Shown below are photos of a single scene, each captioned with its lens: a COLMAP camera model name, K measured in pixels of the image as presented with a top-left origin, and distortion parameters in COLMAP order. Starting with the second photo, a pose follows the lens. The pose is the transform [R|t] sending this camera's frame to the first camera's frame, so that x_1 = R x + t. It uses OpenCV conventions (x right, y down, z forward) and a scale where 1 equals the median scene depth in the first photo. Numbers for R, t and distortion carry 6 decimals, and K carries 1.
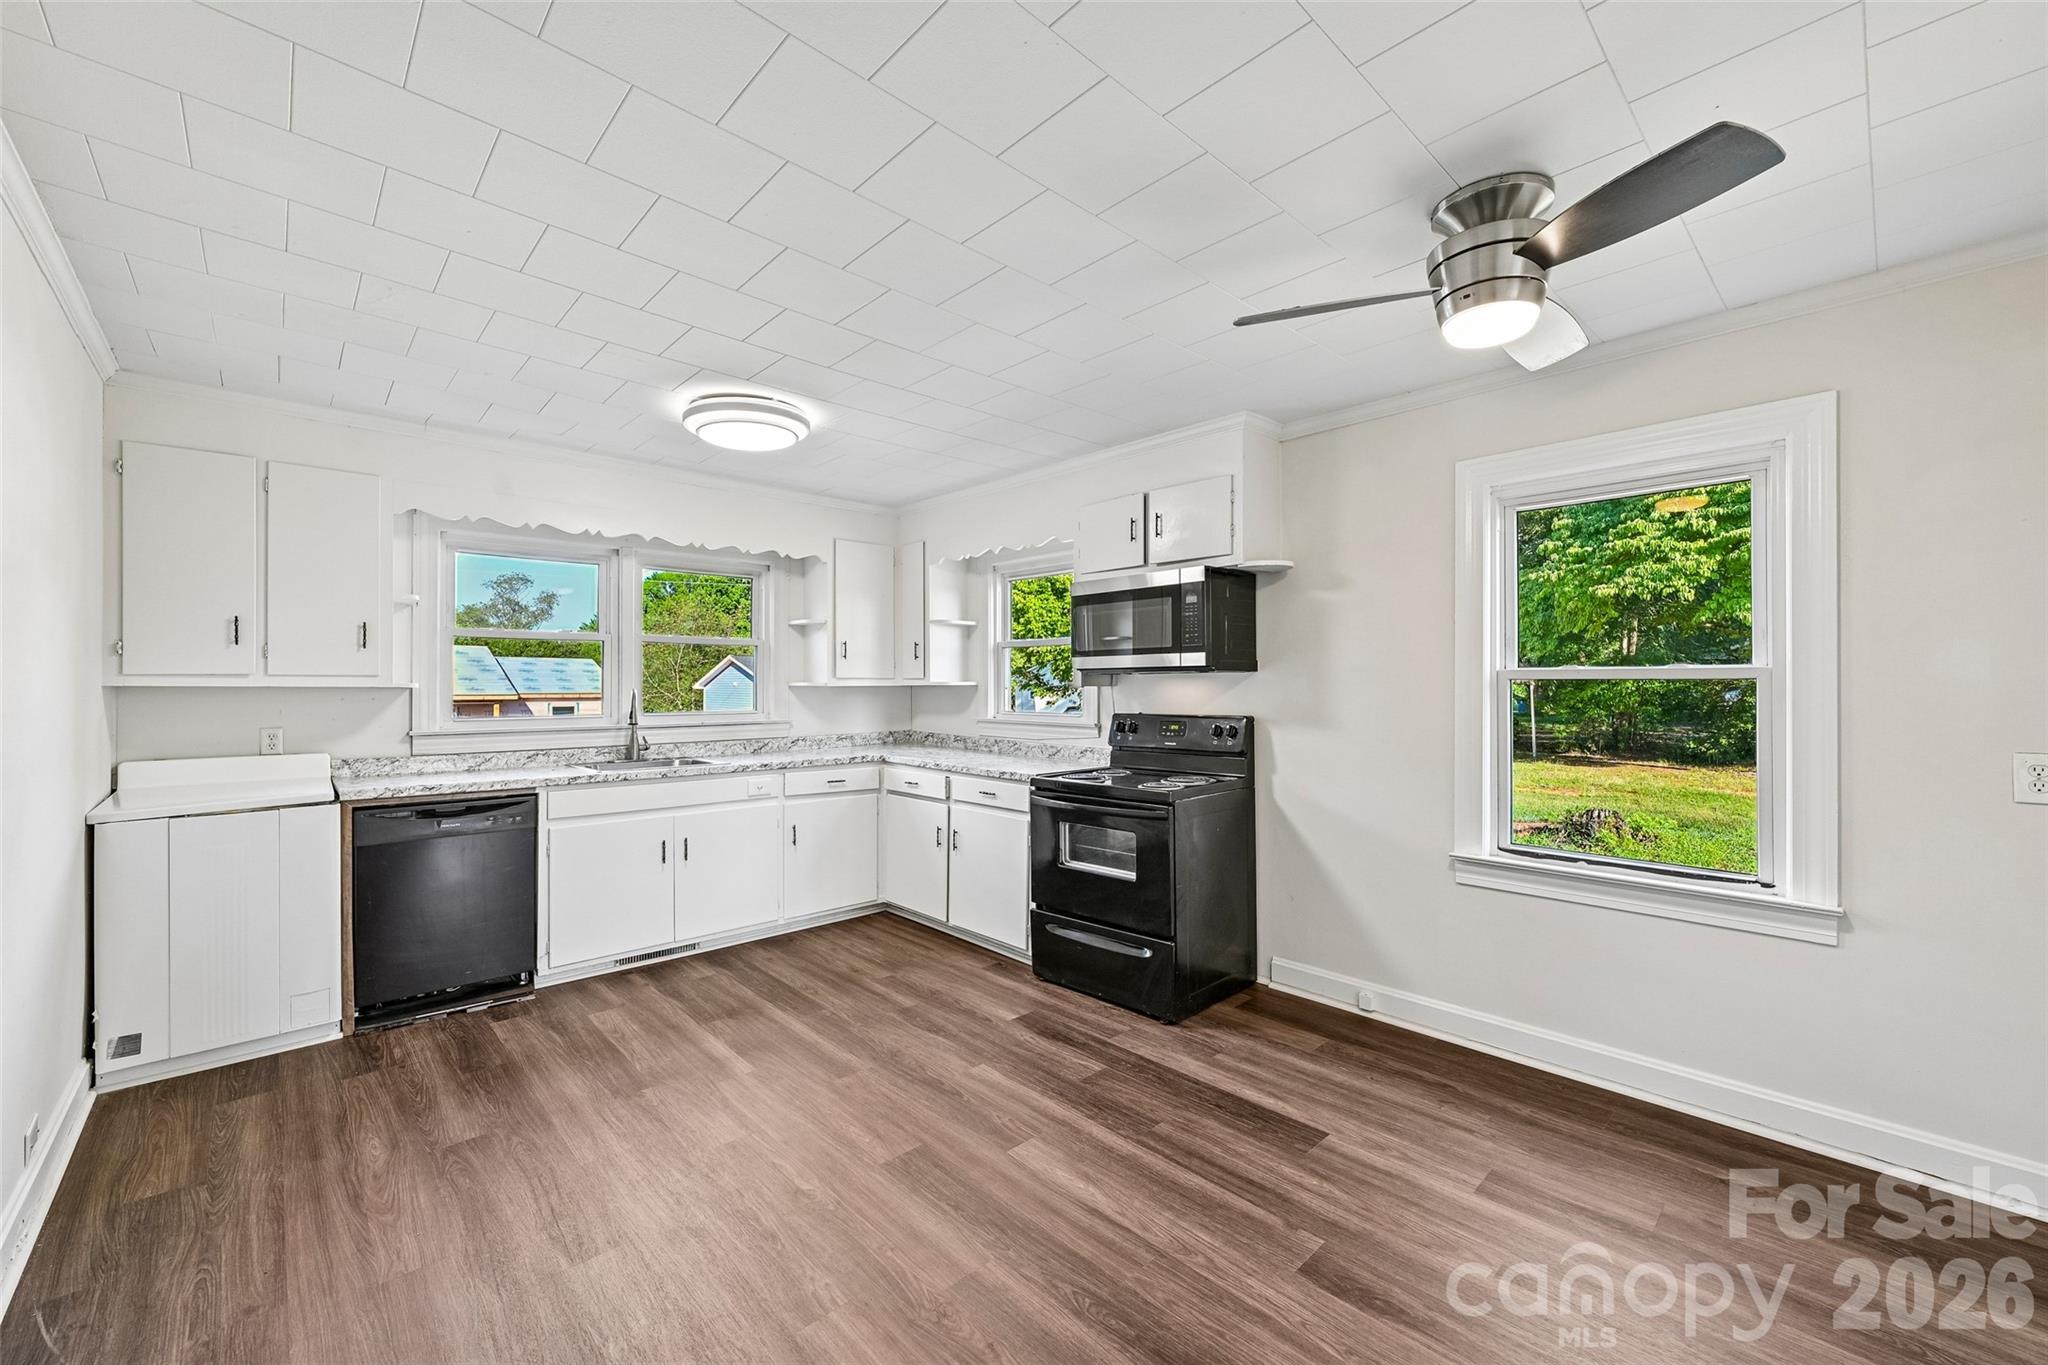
lens RADIAL K [[806.9, 0, 1025.1], [0, 806.9, 679.1], [0, 0, 1]] dist [0.001497, 0.000151]
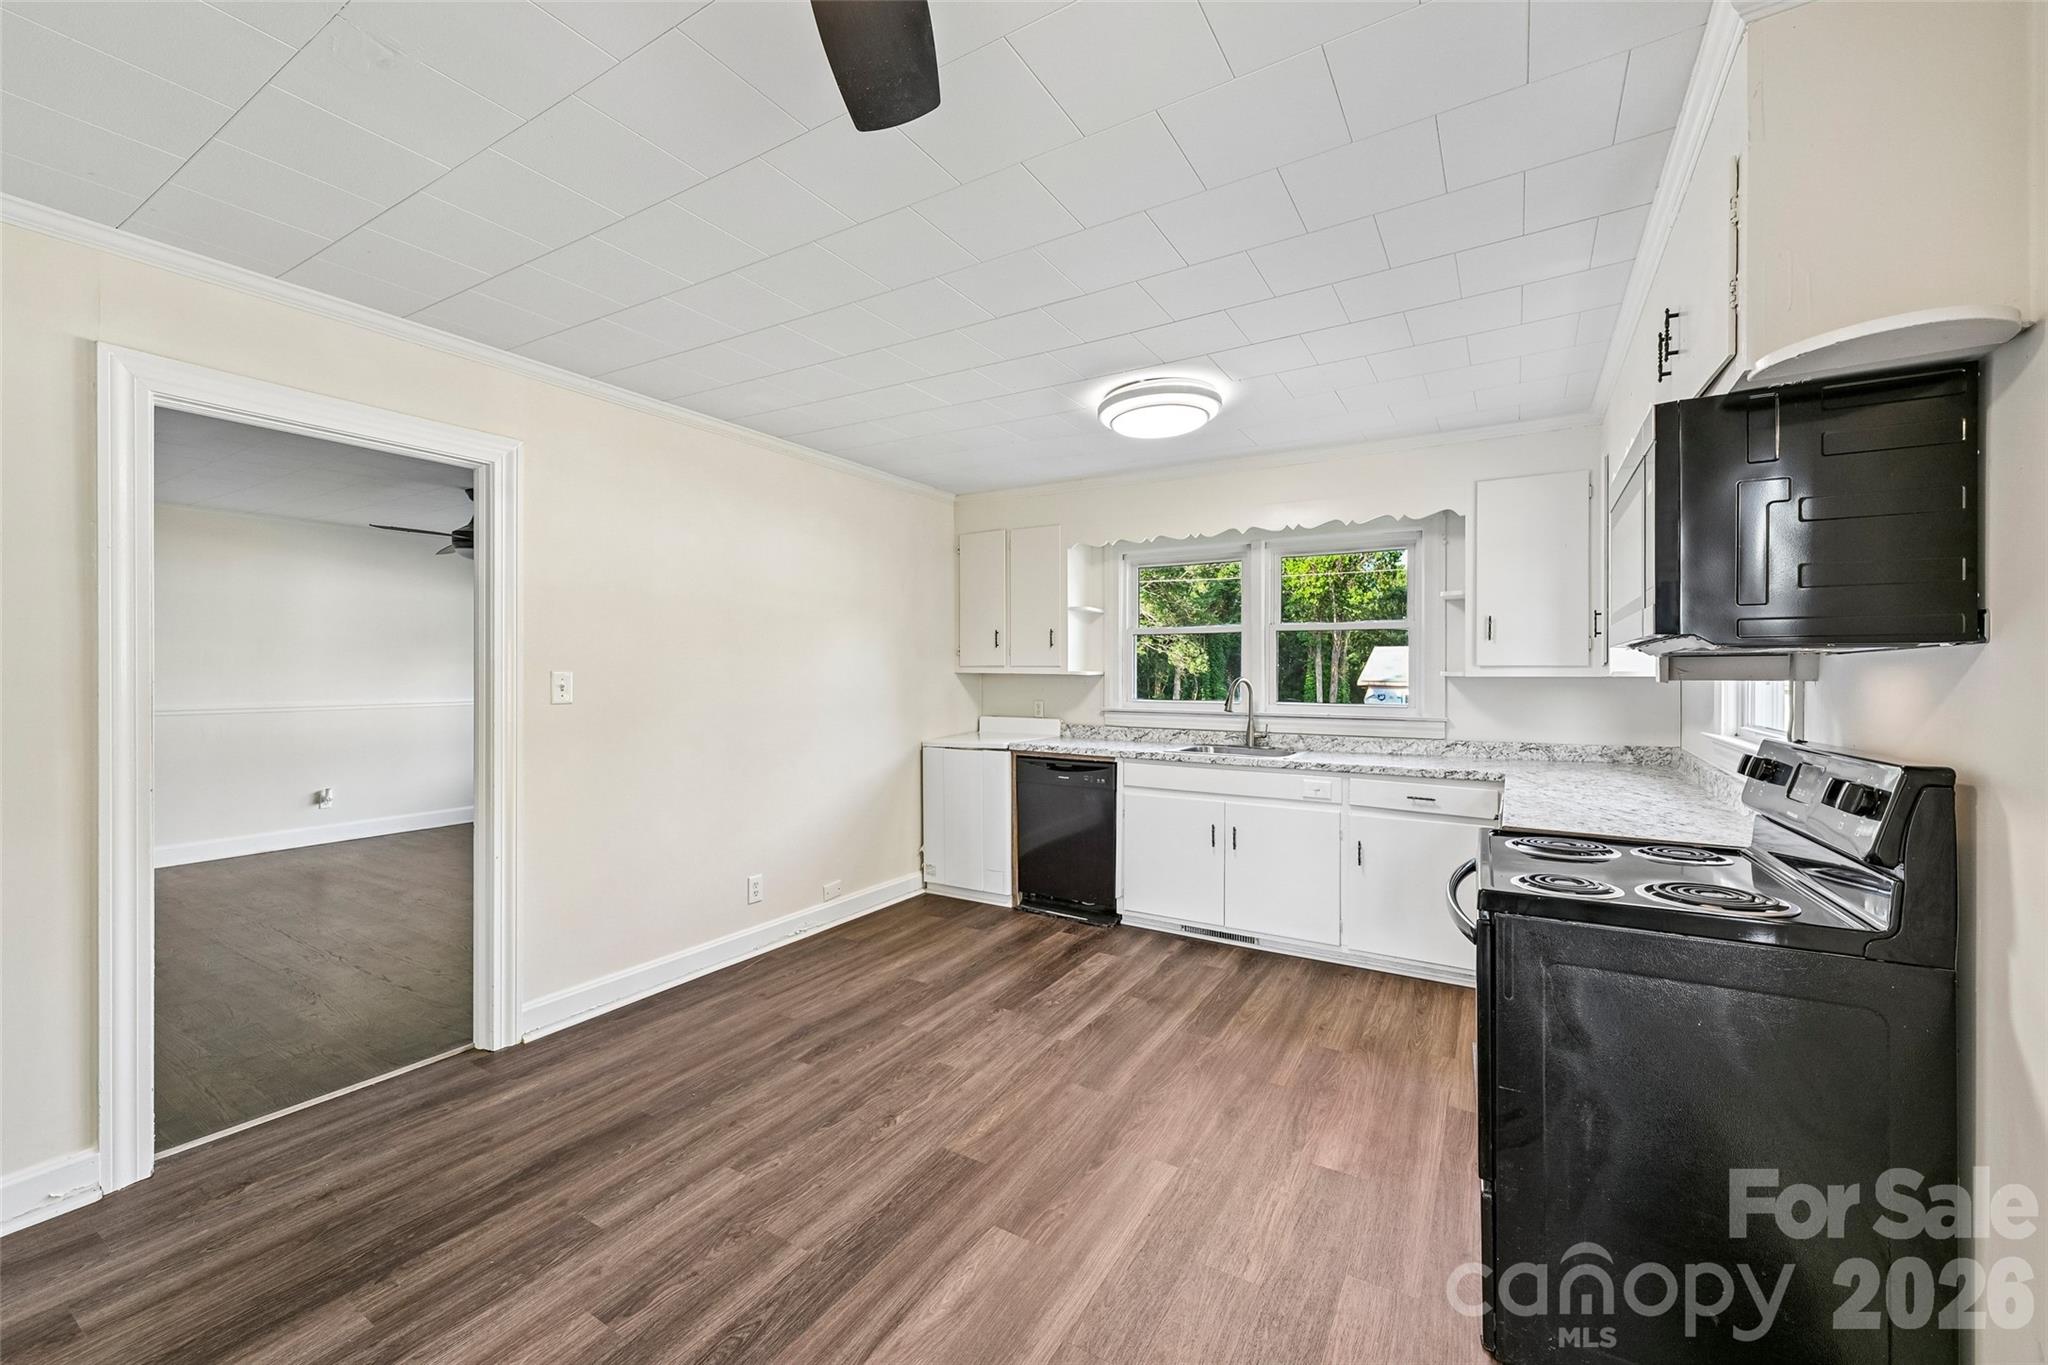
lens RADIAL K [[813.5, 0, 1015.4], [0, 813.5, 669.7], [0, 0, 1]] dist [-0.000022, 0.000122]
pose [[0.265177, -0.000669, -0.964200, 0.487640], [0.002627, 0.999997, 0.000029, 0.001410], [0.964196, -0.002541, 0.265178, 0.481932]]
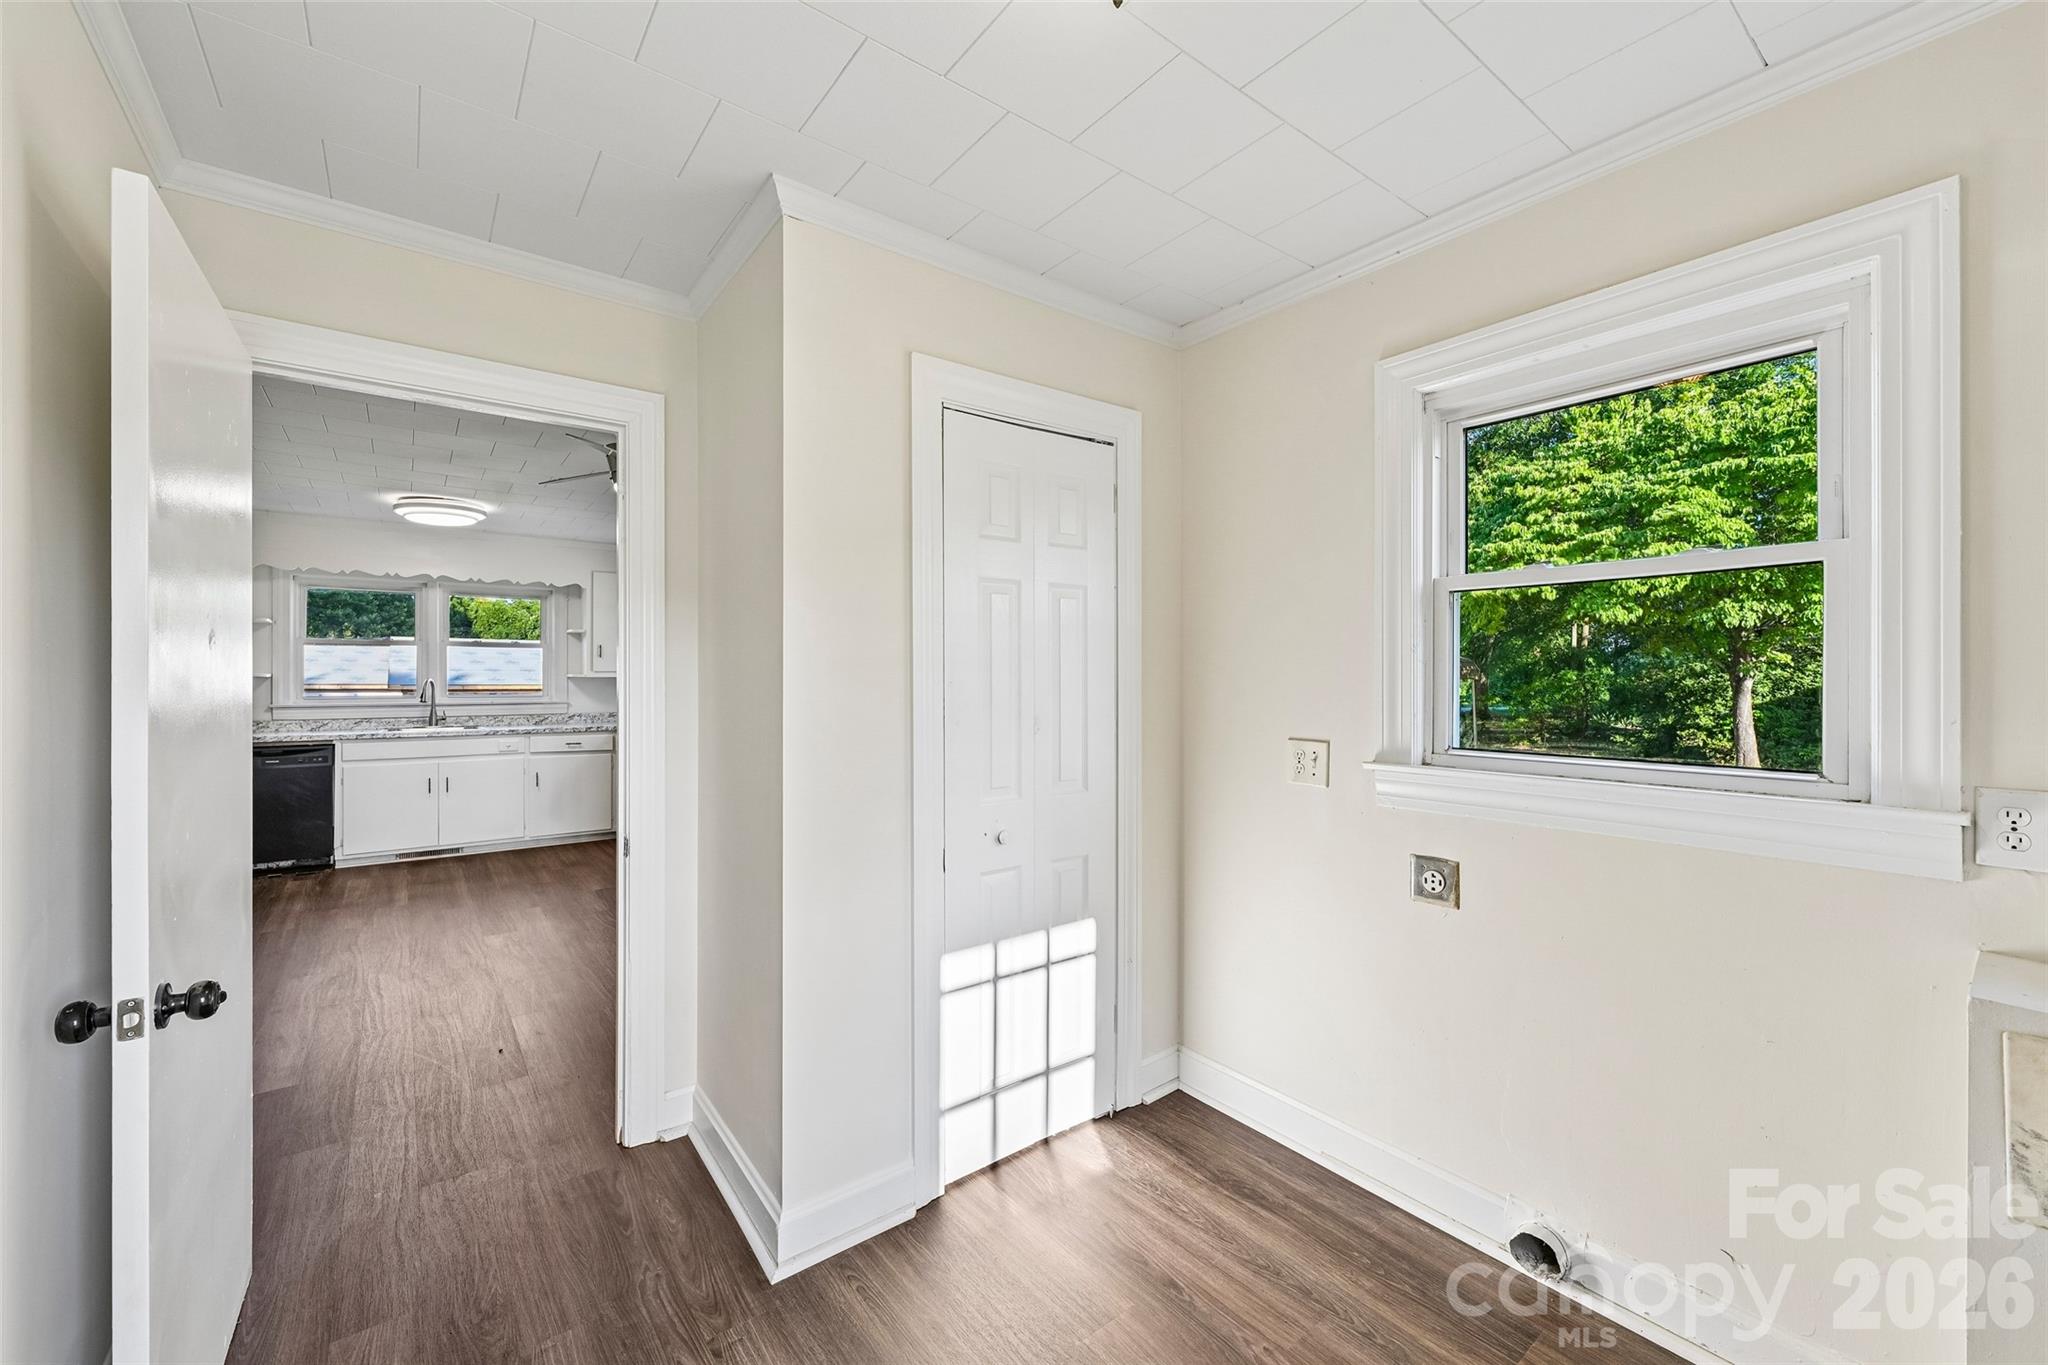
lens RADIAL K [[806.9, 0, 1025.1], [0, 806.9, 679.1], [0, 0, 1]] dist [0.001497, 0.000151]
pose [[0.995333, 0.004287, -0.096407, 0.816550], [-0.003430, 0.999953, 0.009053, -0.004406], [0.096441, -0.008680, 0.995301, -0.405593]]
